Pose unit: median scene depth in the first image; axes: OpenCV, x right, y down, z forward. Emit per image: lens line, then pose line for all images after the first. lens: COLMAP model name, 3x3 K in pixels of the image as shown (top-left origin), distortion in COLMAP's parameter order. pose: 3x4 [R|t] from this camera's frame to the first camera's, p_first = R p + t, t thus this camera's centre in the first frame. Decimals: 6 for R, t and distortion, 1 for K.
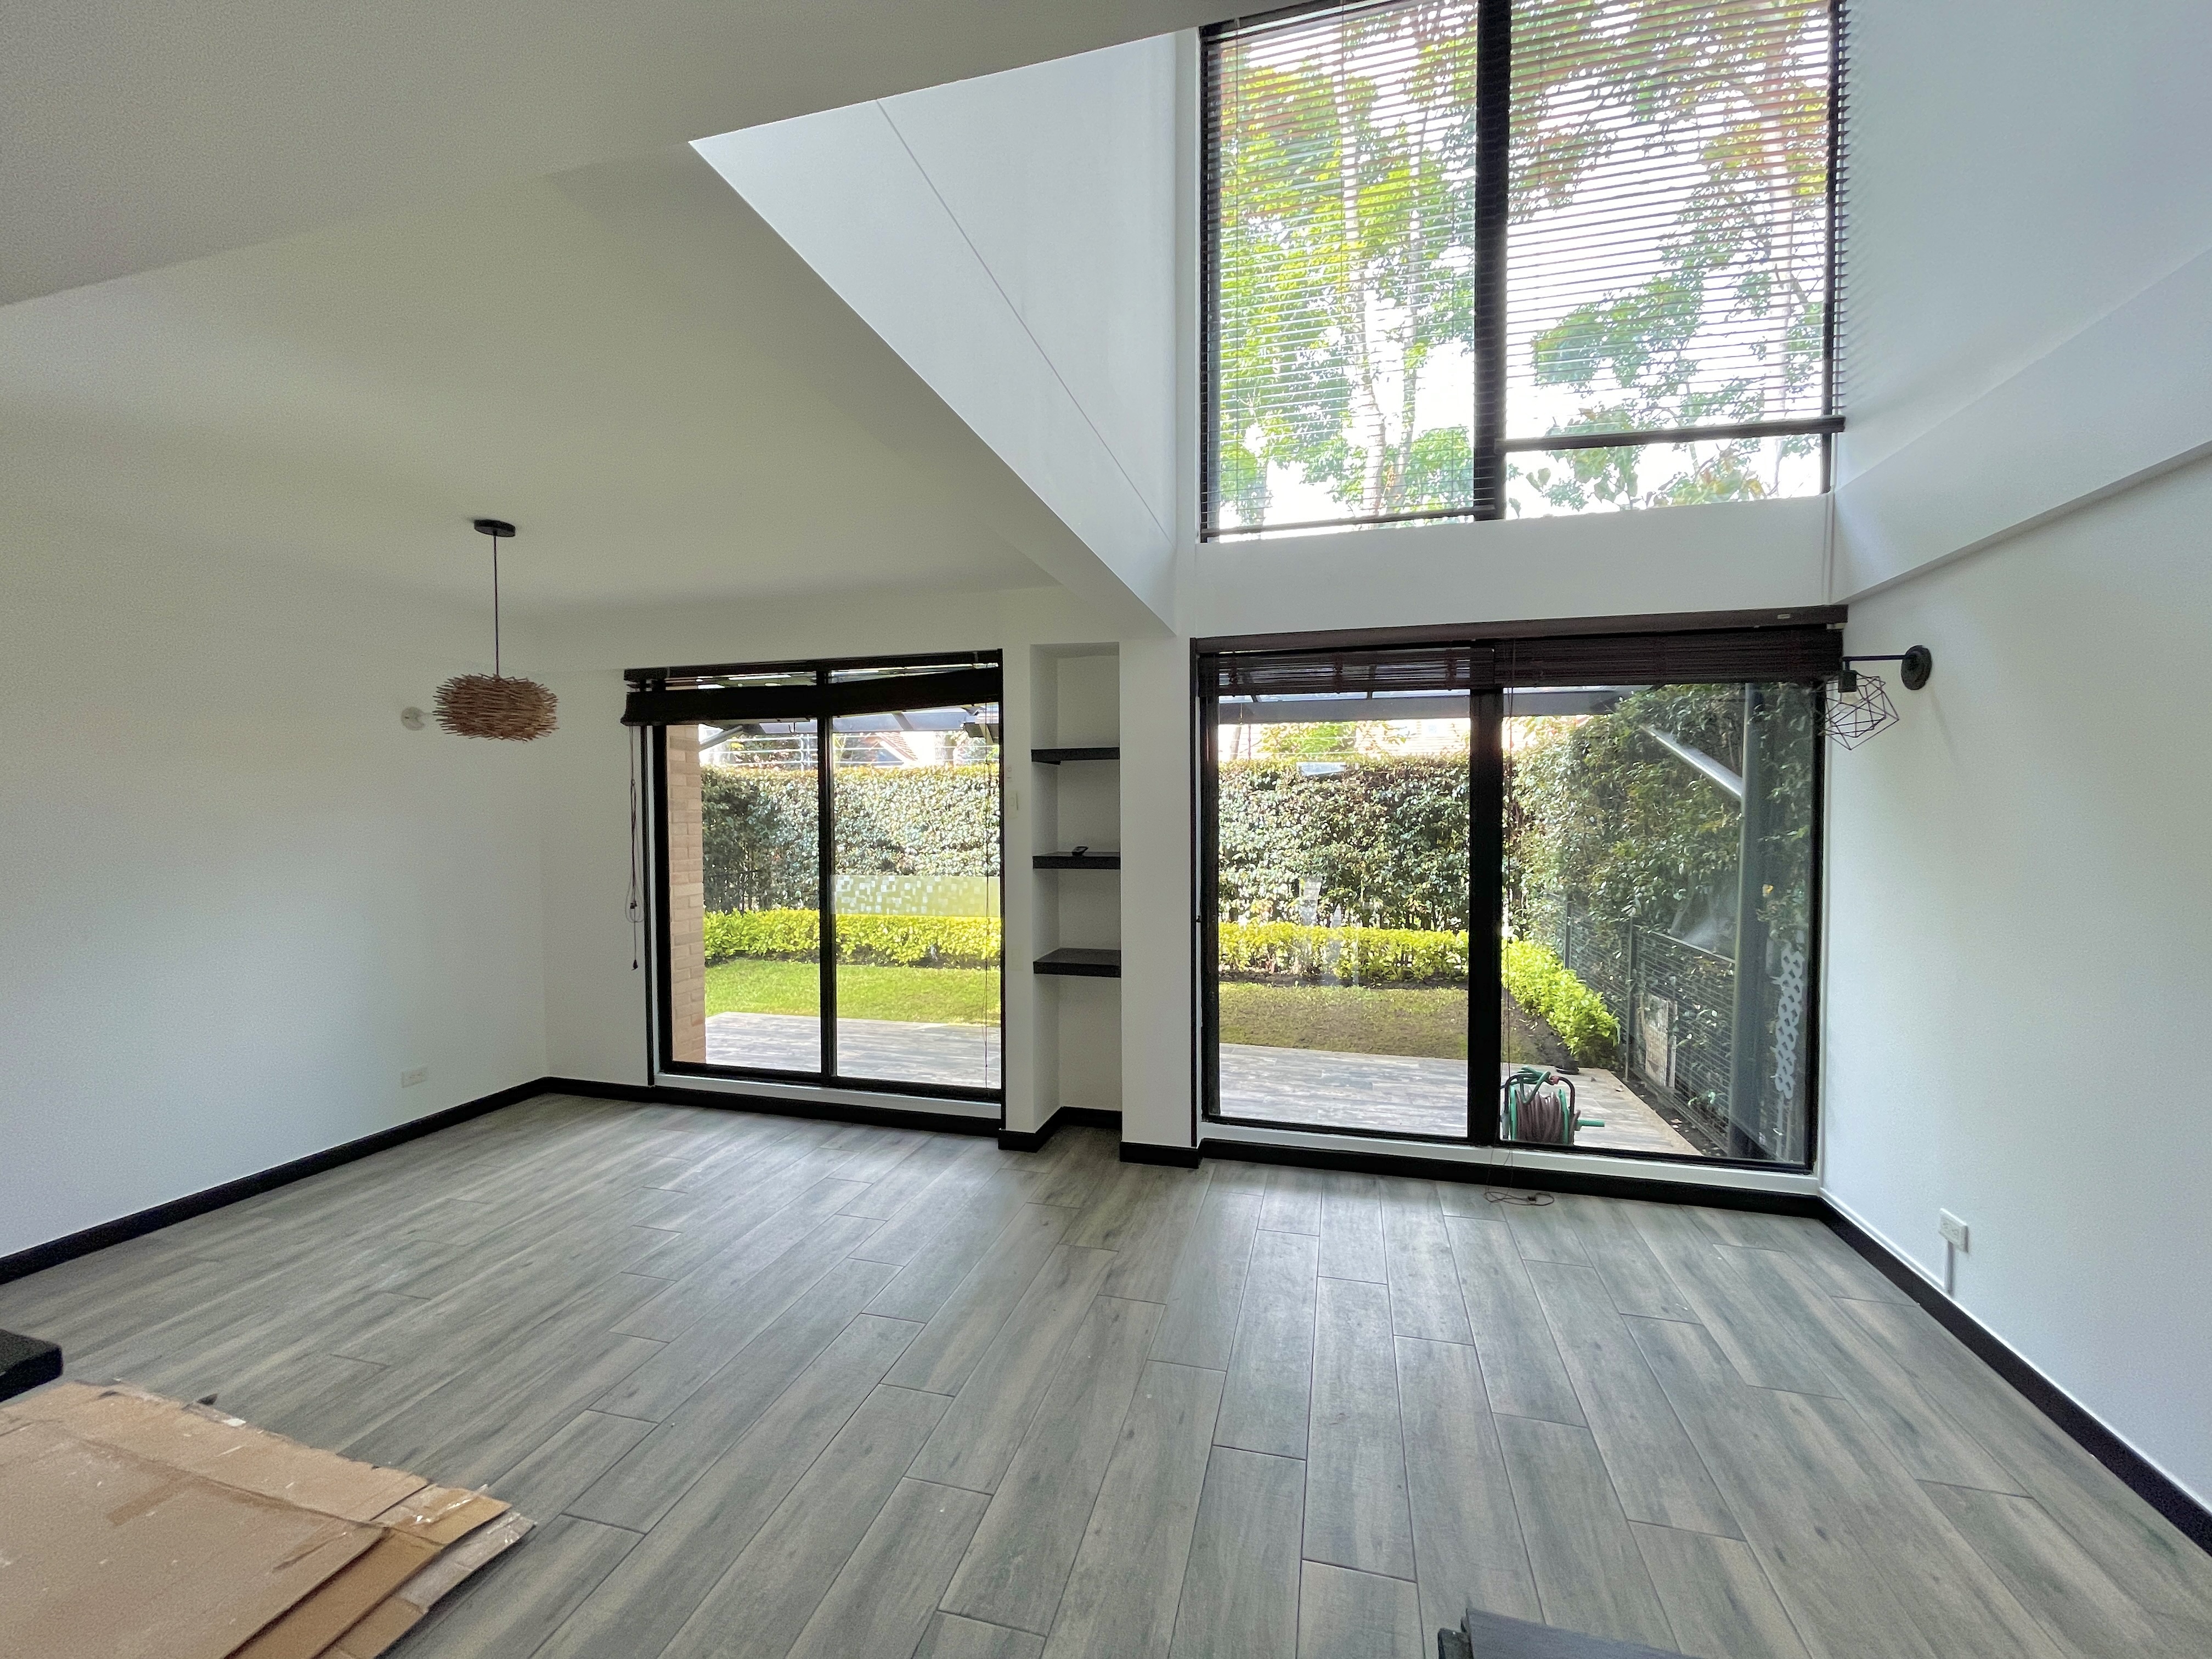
lens RADIAL K [[897.8, 0, 1103.6], [0, 897.8, 828.4], [0, 0, 1]] dist [-0.003464, 0.001191]
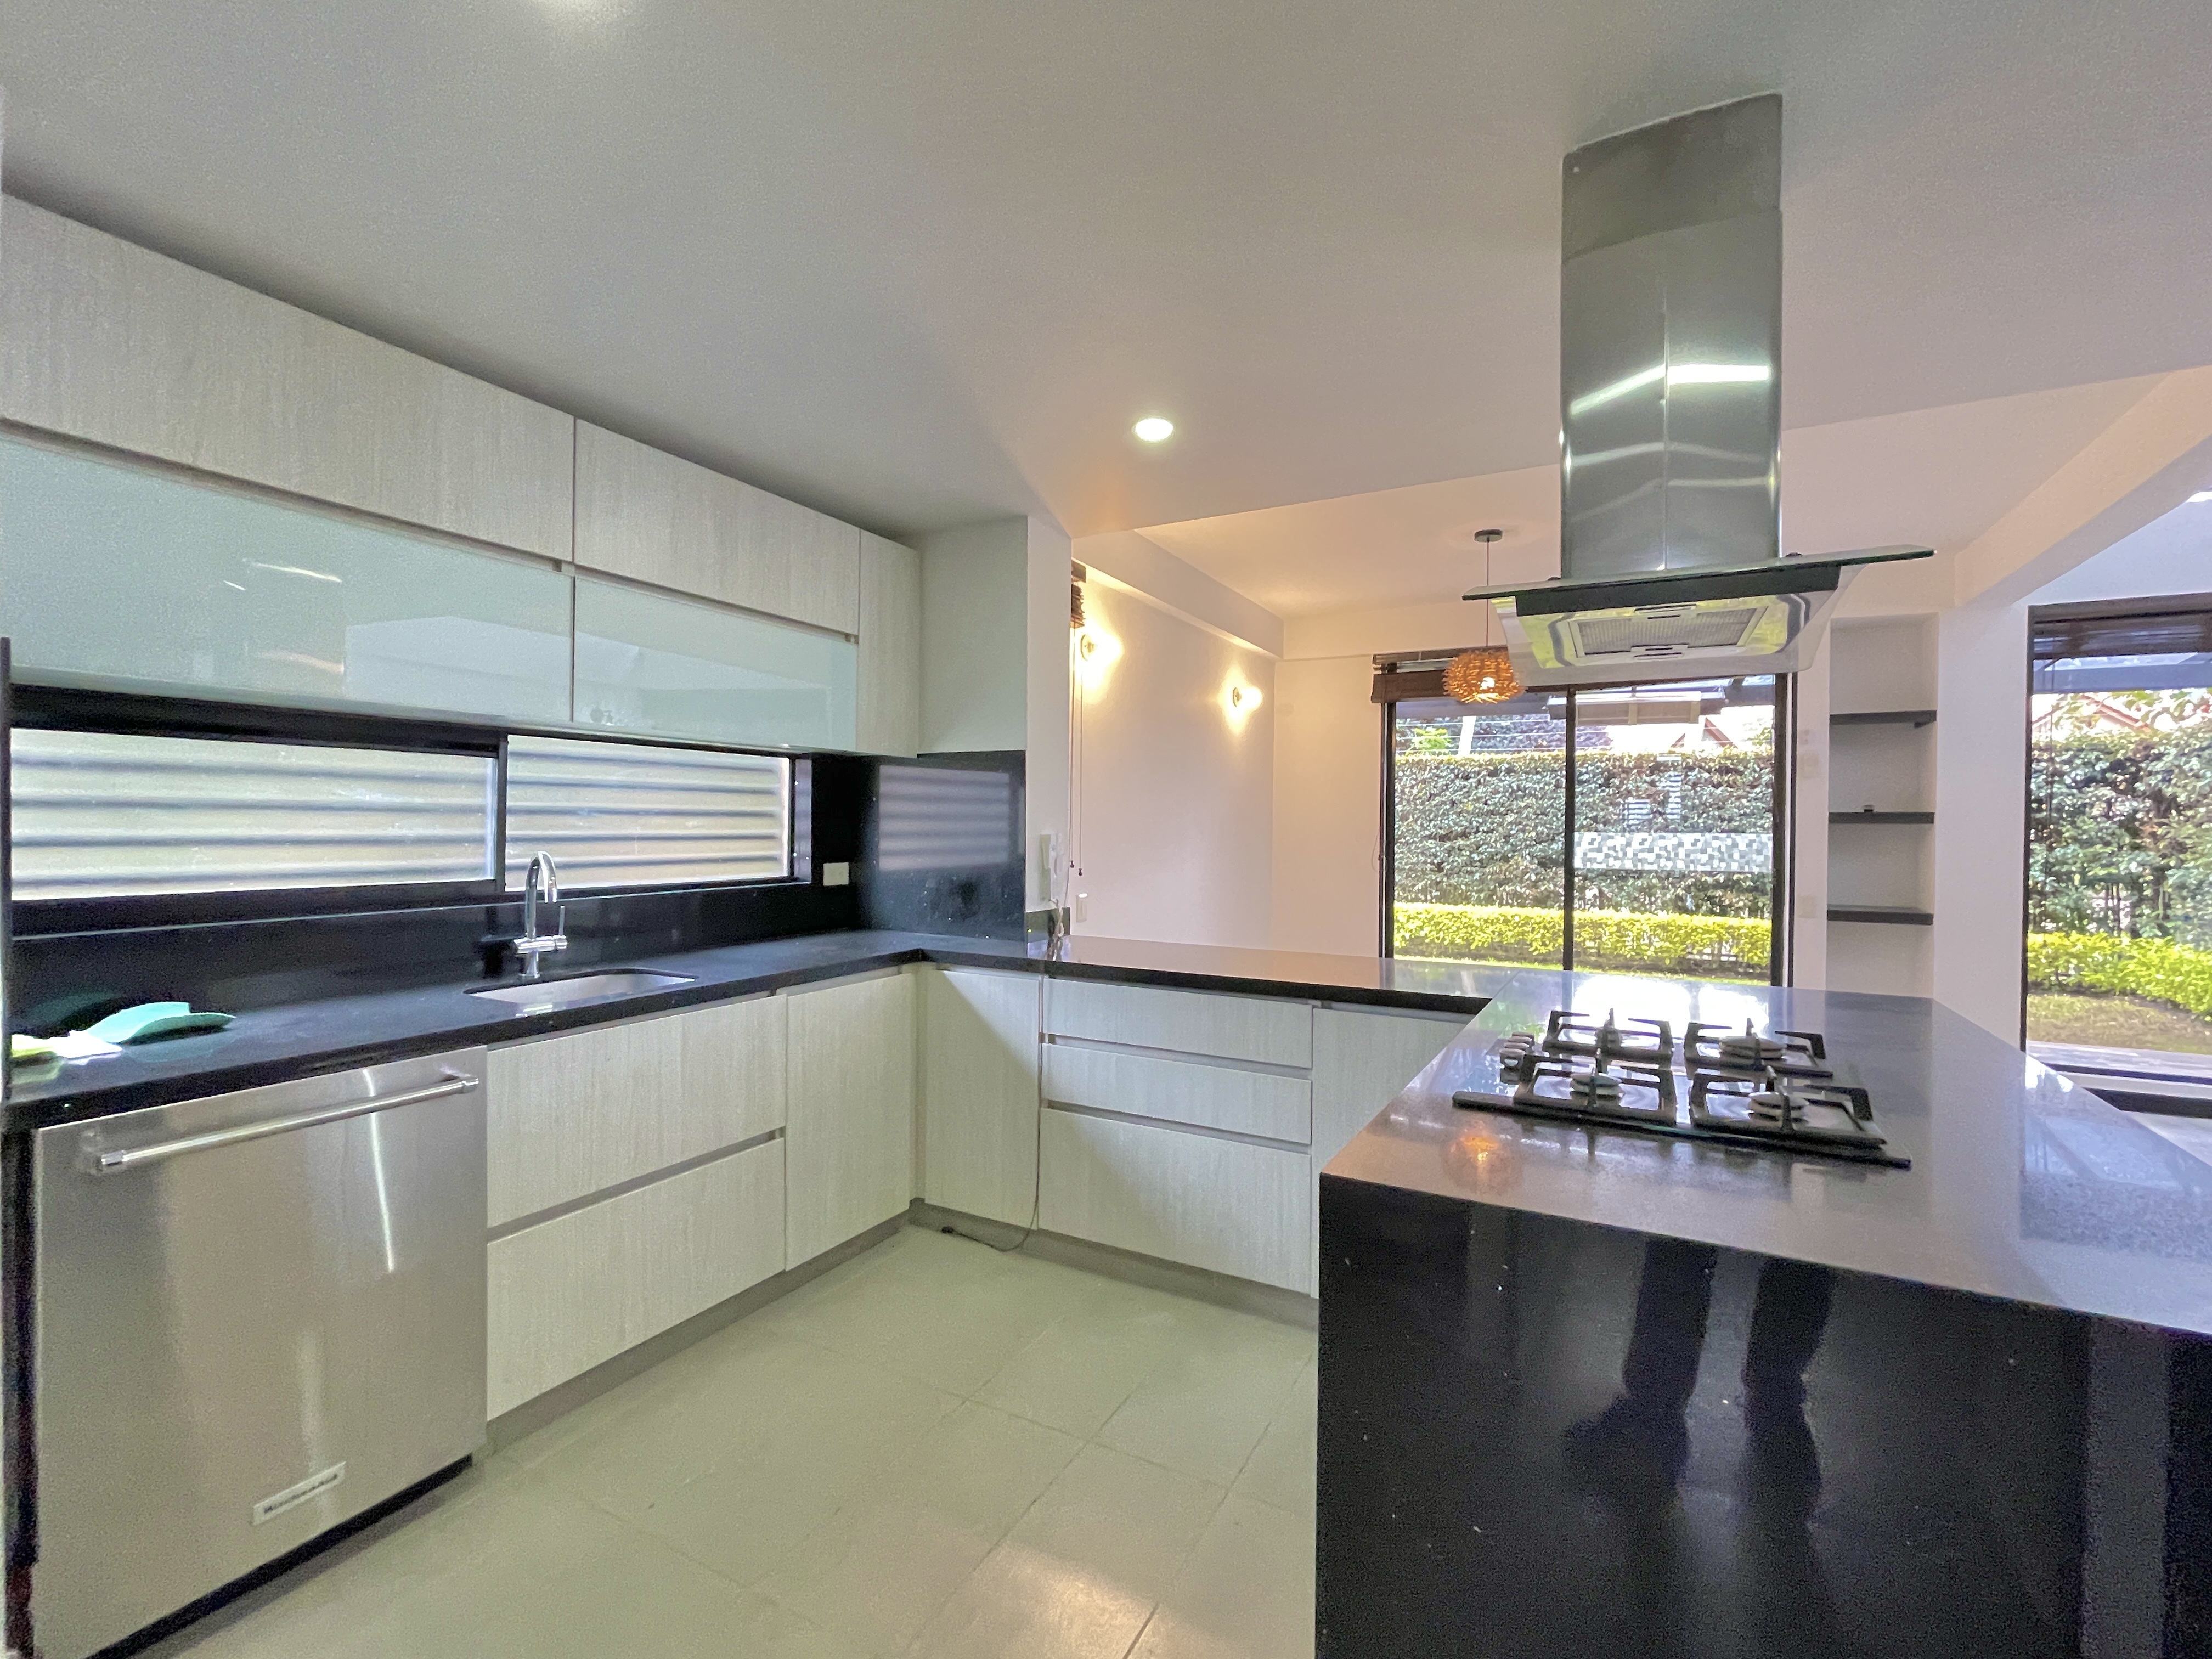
lens RADIAL K [[964.5, 0, 1112.8], [0, 964.5, 828.4], [0, 0, 1]] dist [-0.002386, -0.000171]
pose [[0.975530, 0.013888, -0.219428, -0.641271], [-0.017726, 0.999722, -0.015532, 0.079984], [0.219151, 0.019041, 0.975505, -0.314931]]
